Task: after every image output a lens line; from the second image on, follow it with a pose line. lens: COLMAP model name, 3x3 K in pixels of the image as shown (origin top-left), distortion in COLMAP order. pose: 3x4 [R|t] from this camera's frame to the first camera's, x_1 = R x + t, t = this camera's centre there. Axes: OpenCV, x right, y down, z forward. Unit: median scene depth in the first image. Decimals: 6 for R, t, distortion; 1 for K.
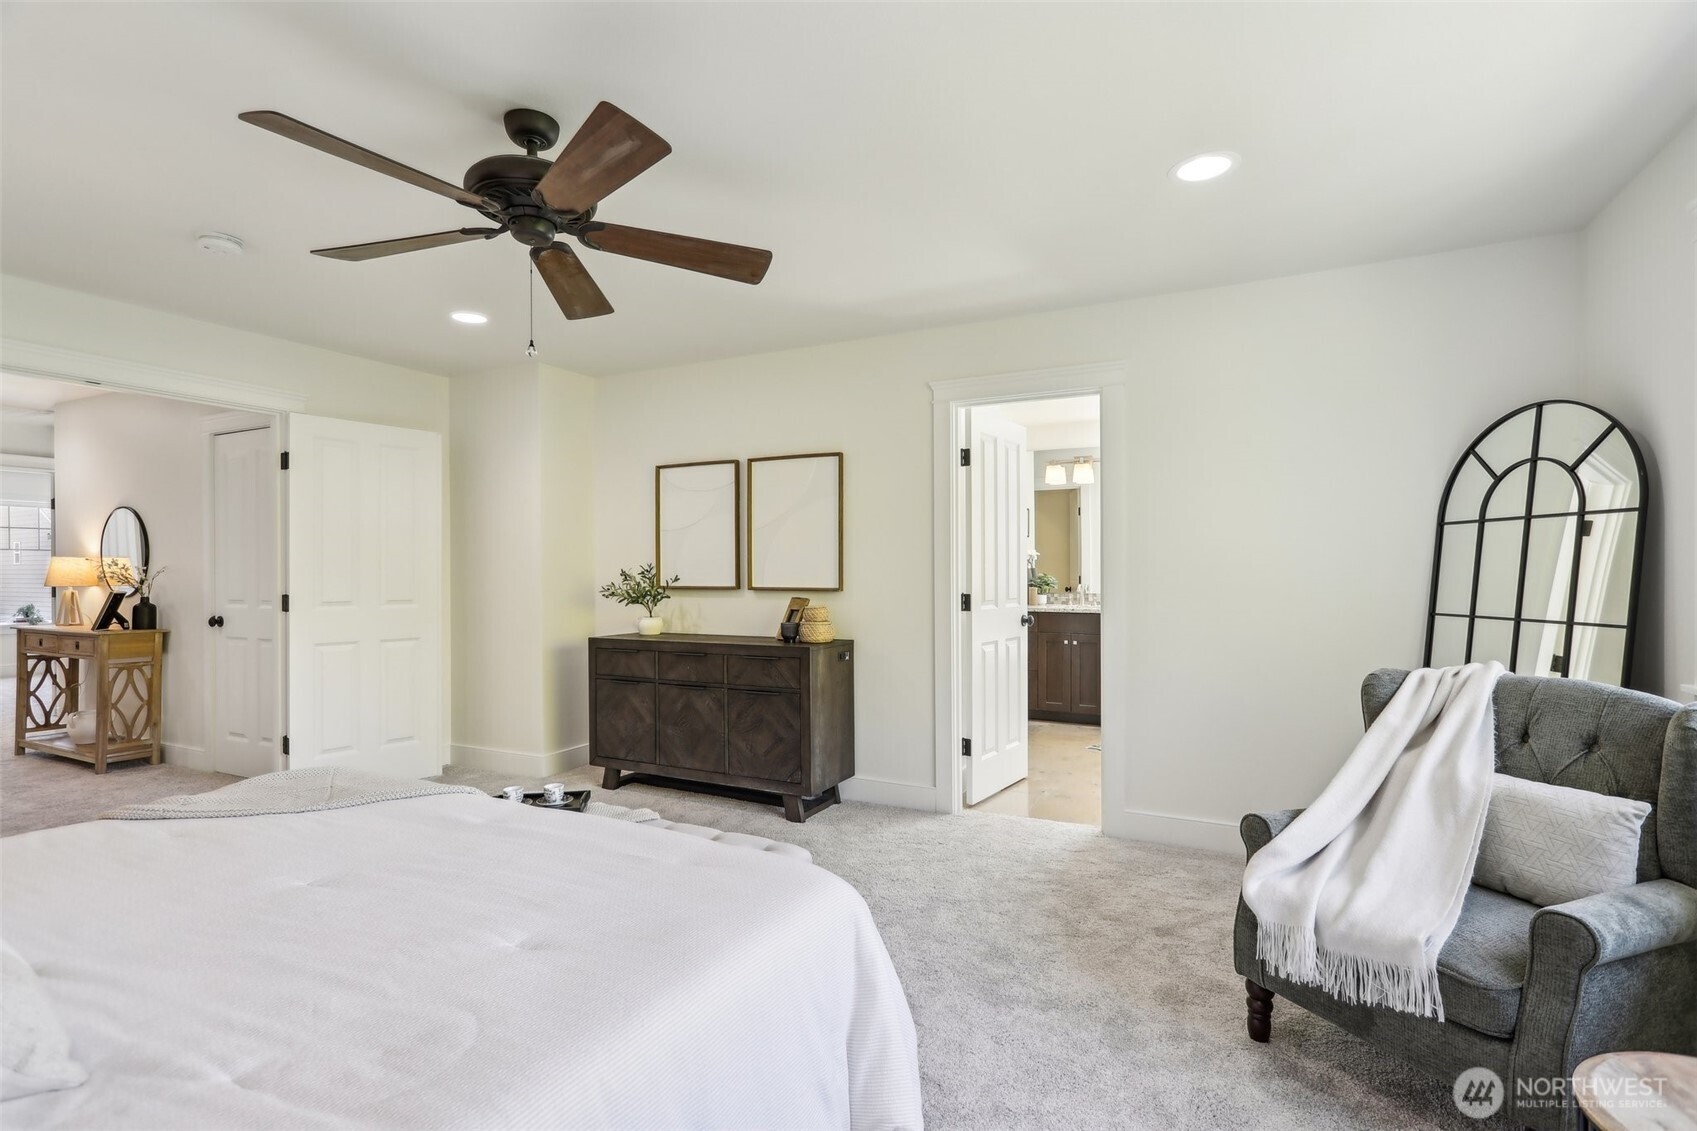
lens RADIAL K [[801.9, 0, 849.9], [0, 801.9, 558.9], [0, 0, 1]] dist [-0.004585, 0.003797]
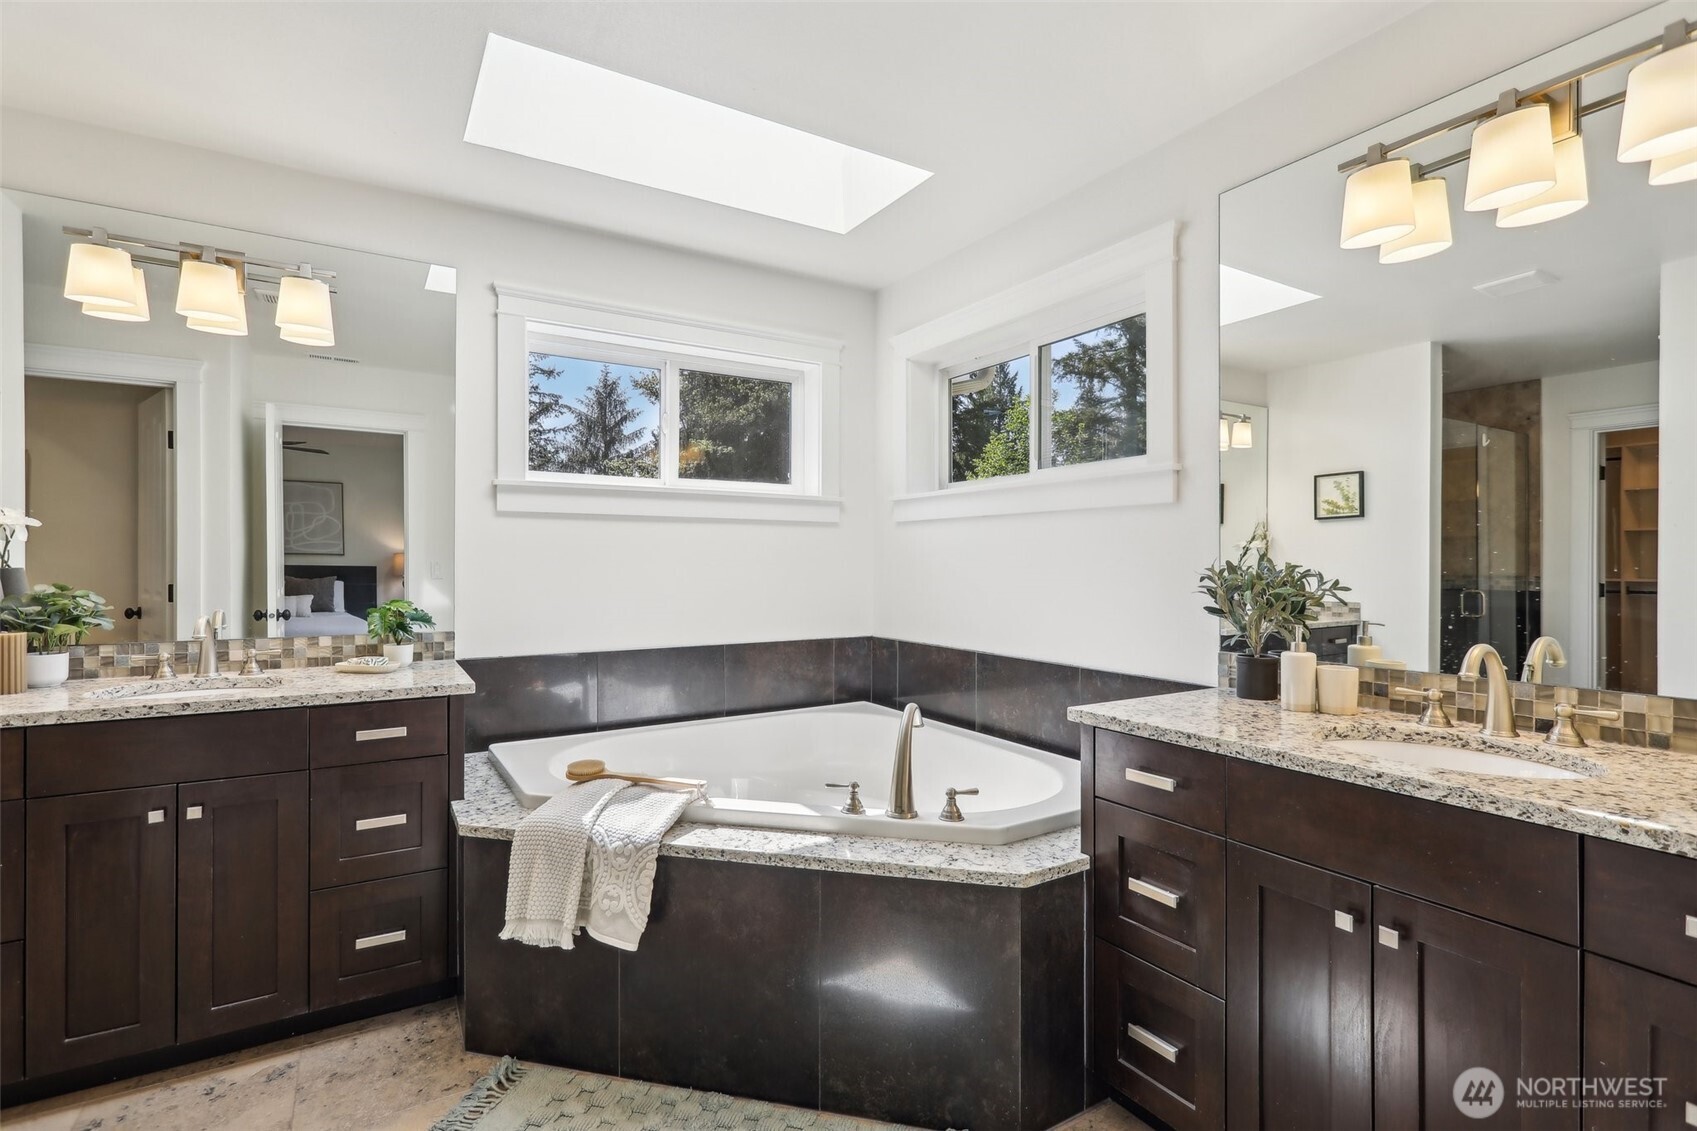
lens RADIAL K [[801.9, 0, 854.3], [0, 801.9, 563.0], [0, 0, 1]] dist [-0.004585, 0.003797]
pose [[0.528252, 0.002748, 0.849083, 0.141189], [-0.009811, 0.999948, 0.002867, 0.005587], [-0.849031, -0.009845, 0.528251, 0.571376]]
